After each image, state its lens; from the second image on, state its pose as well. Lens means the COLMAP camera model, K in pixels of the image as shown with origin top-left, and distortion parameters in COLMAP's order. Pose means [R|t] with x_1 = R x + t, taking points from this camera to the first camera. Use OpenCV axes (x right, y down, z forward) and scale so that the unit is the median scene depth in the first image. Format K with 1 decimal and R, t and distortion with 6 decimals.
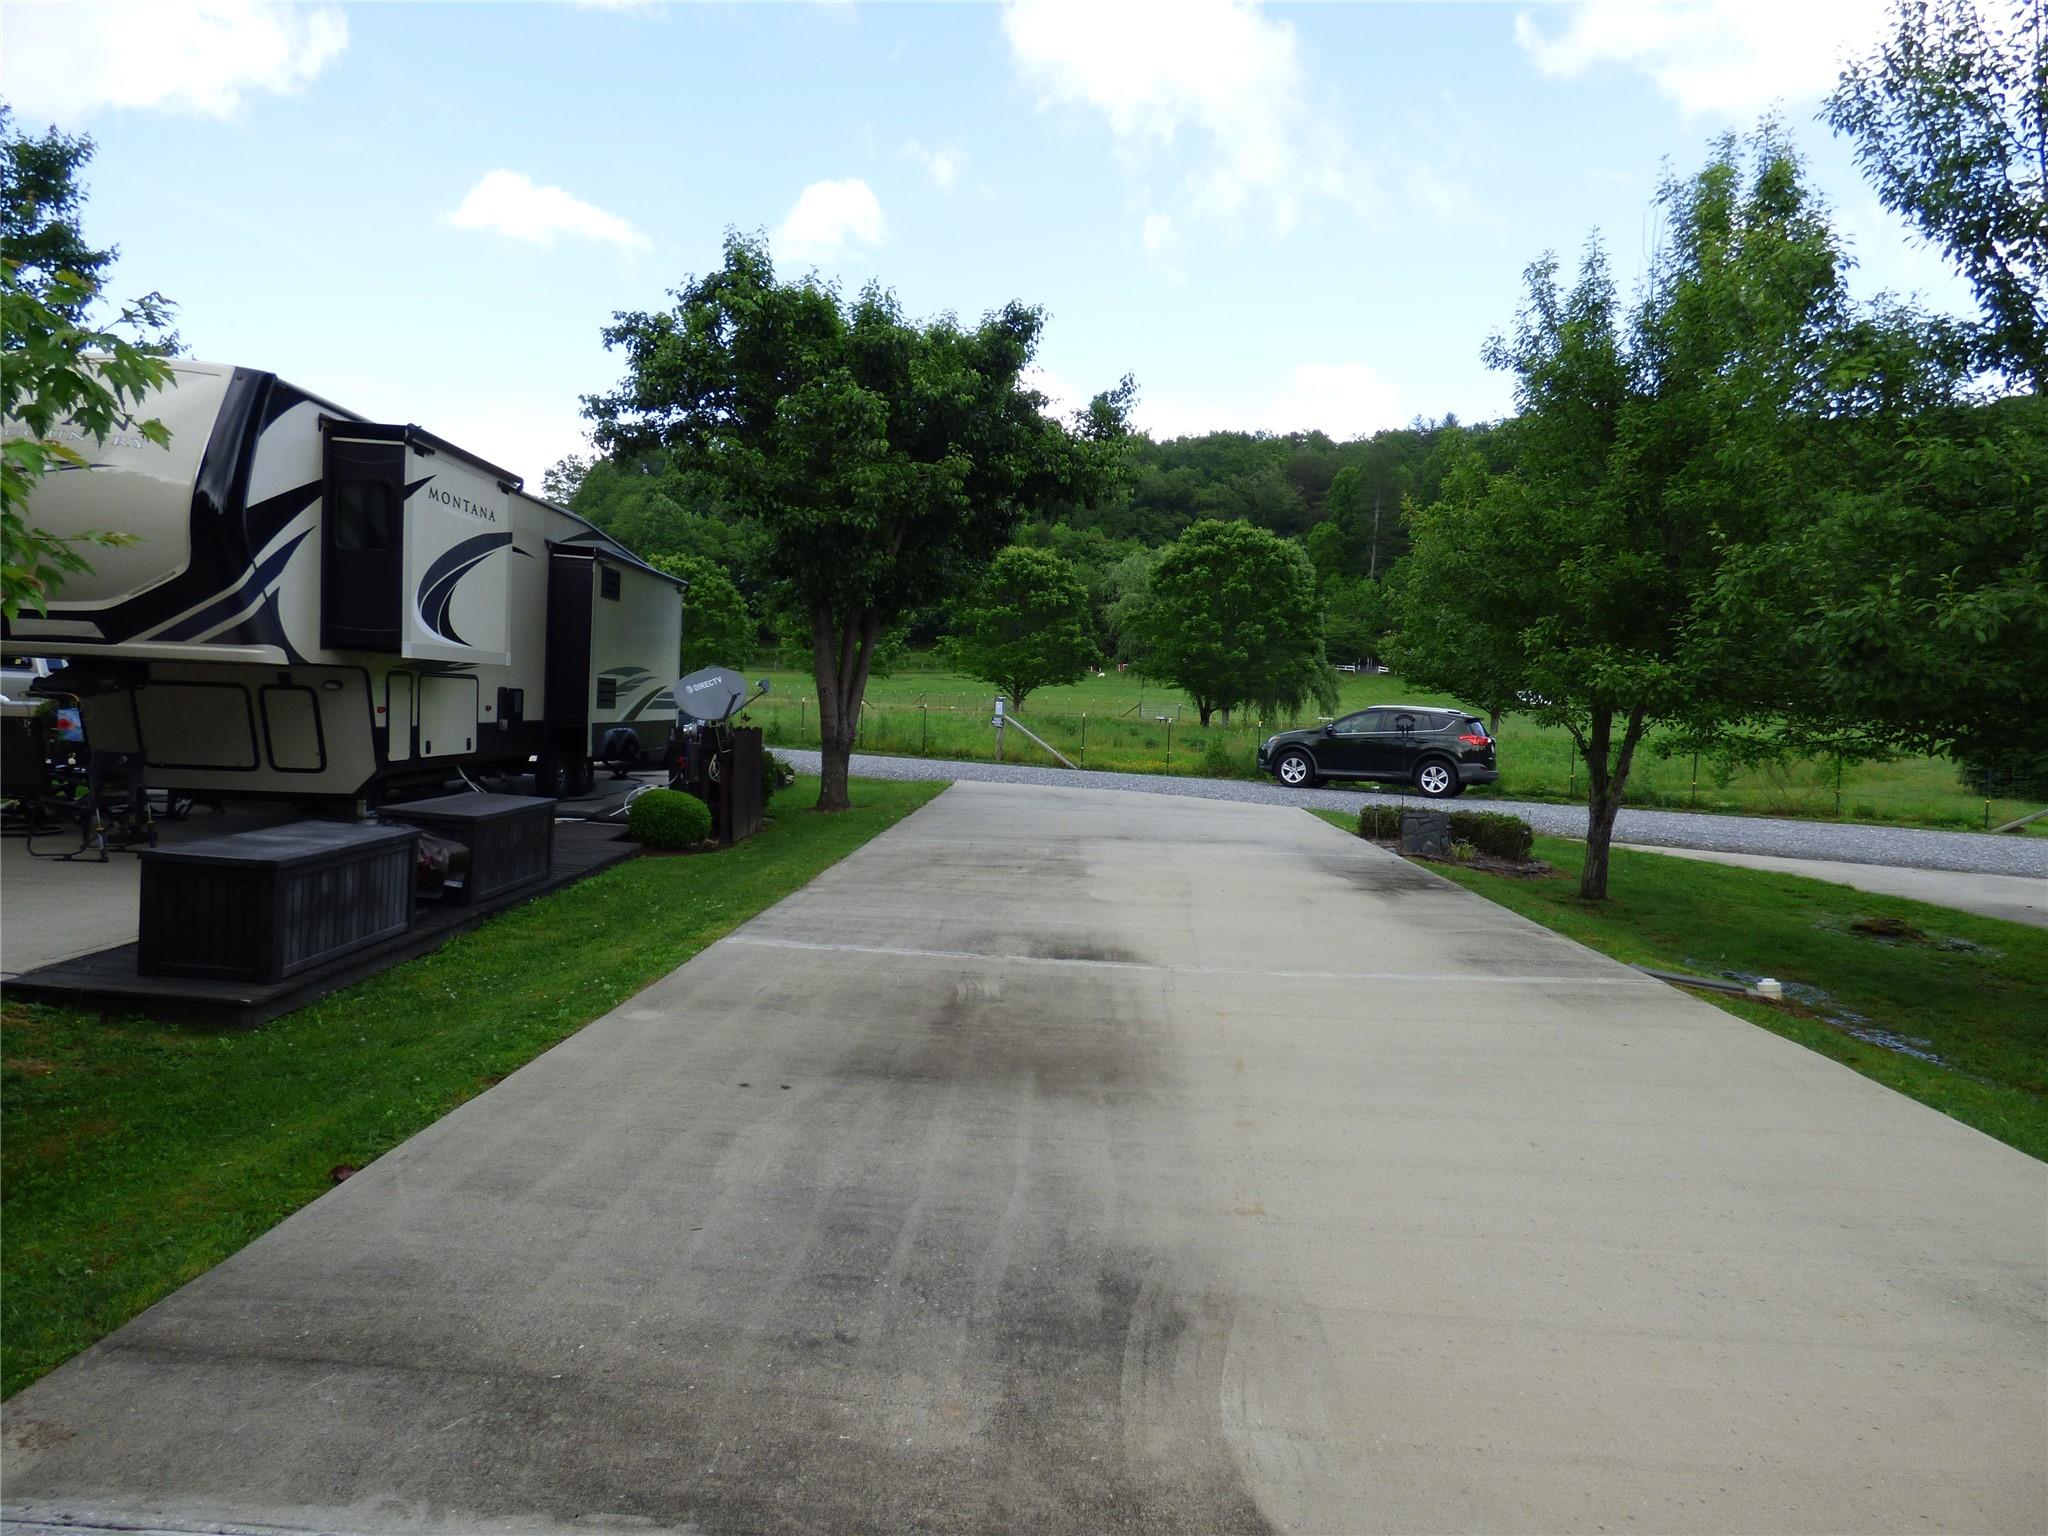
lens RADIAL K [[1256.5, 0, 1016.0], [0, 1256.5, 766.7], [0, 0, 1]] dist [-0.019849, 0.002273]
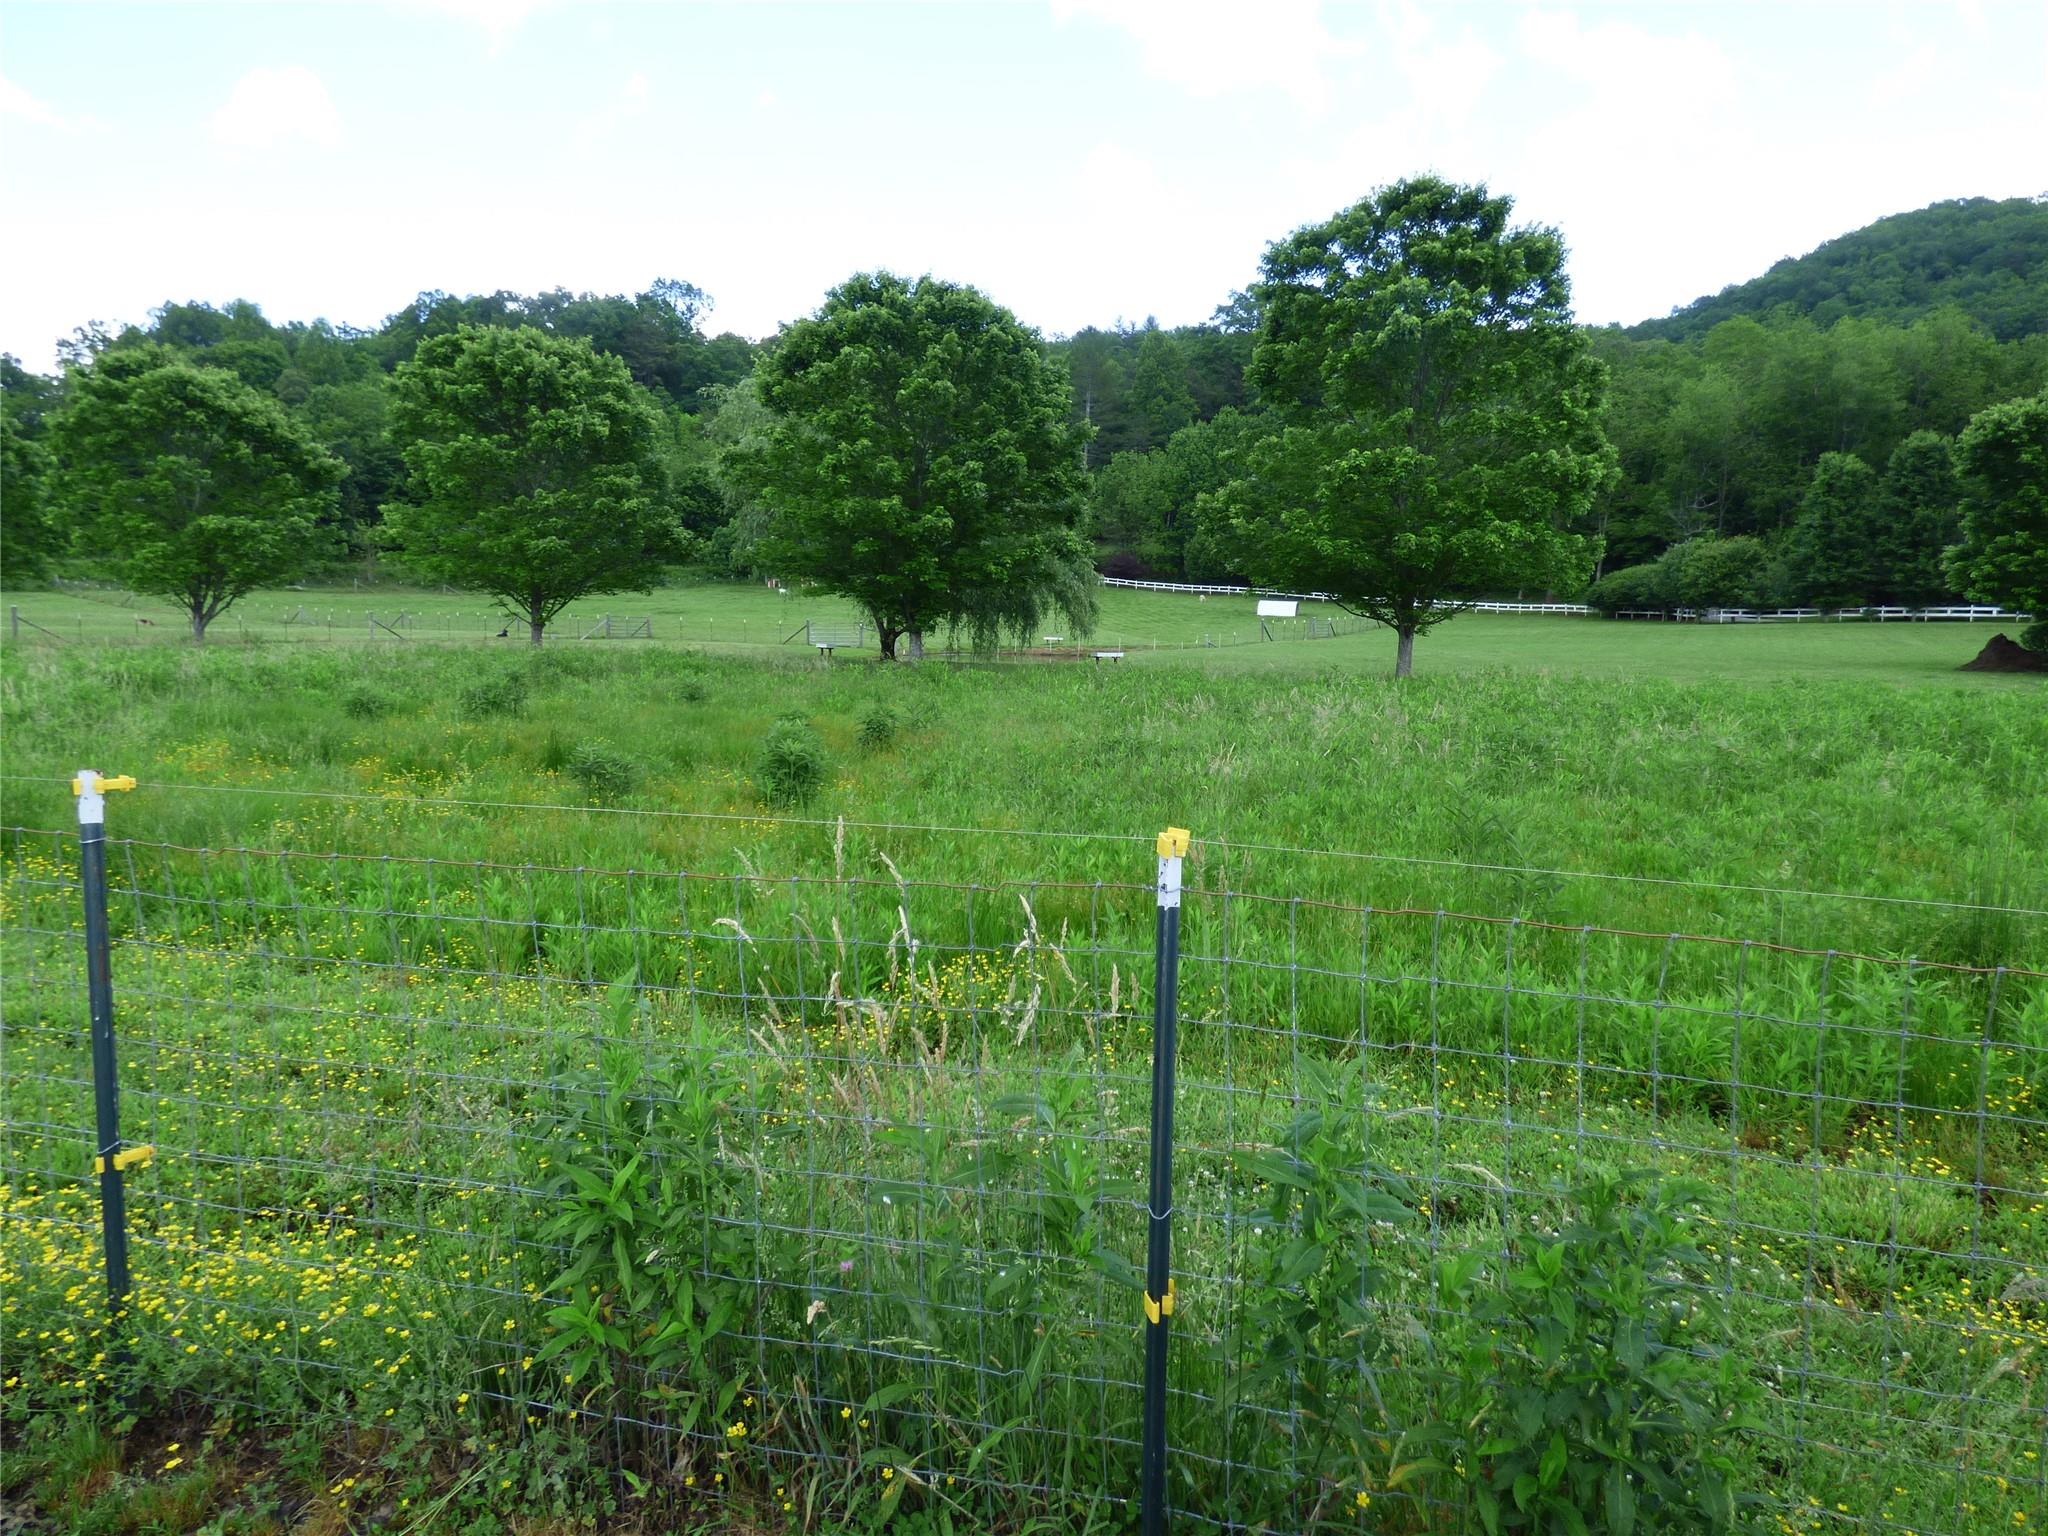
lens RADIAL K [[1256.5, 0, 1016.0], [0, 1256.5, 766.7], [0, 0, 1]] dist [-0.019849, 0.002273]
pose [[0.973098, -0.045169, 0.225919, 0.081923], [0.030825, 0.997302, 0.066625, -0.021463], [-0.228319, -0.057869, 0.971865, 0.448943]]
